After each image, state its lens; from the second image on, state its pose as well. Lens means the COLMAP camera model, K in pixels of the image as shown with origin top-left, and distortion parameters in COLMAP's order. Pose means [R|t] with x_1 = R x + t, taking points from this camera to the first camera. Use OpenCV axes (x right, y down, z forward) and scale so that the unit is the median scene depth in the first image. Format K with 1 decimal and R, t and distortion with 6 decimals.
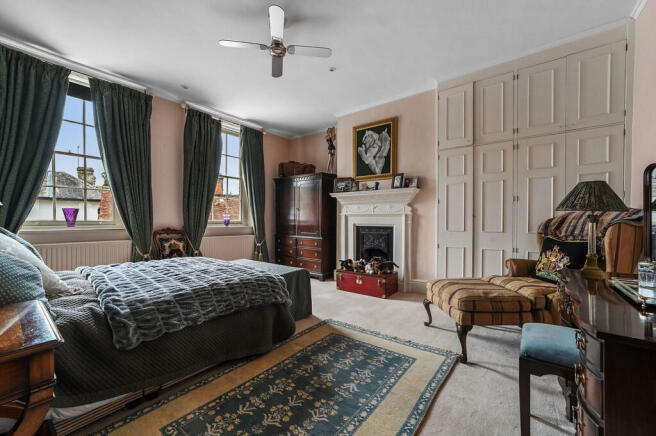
lens RADIAL K [[251.1, 0, 328.0], [0, 251.1, 218.0], [0, 0, 1]] dist [-0.015161, 0.006286]
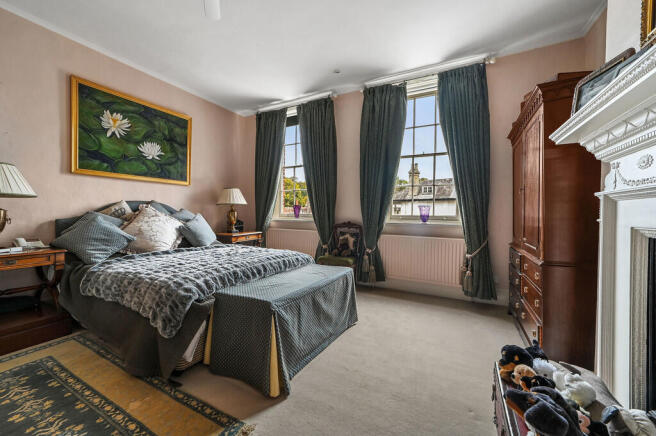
lens RADIAL K [[251.1, 0, 328.0], [0, 251.1, 218.0], [0, 0, 1]] dist [-0.015161, 0.006286]
pose [[0.188541, 0.016325, -0.981930, 0.362892], [-0.000840, 0.999864, 0.016462, 0.008755], [0.982065, -0.002279, 0.188529, 0.812354]]
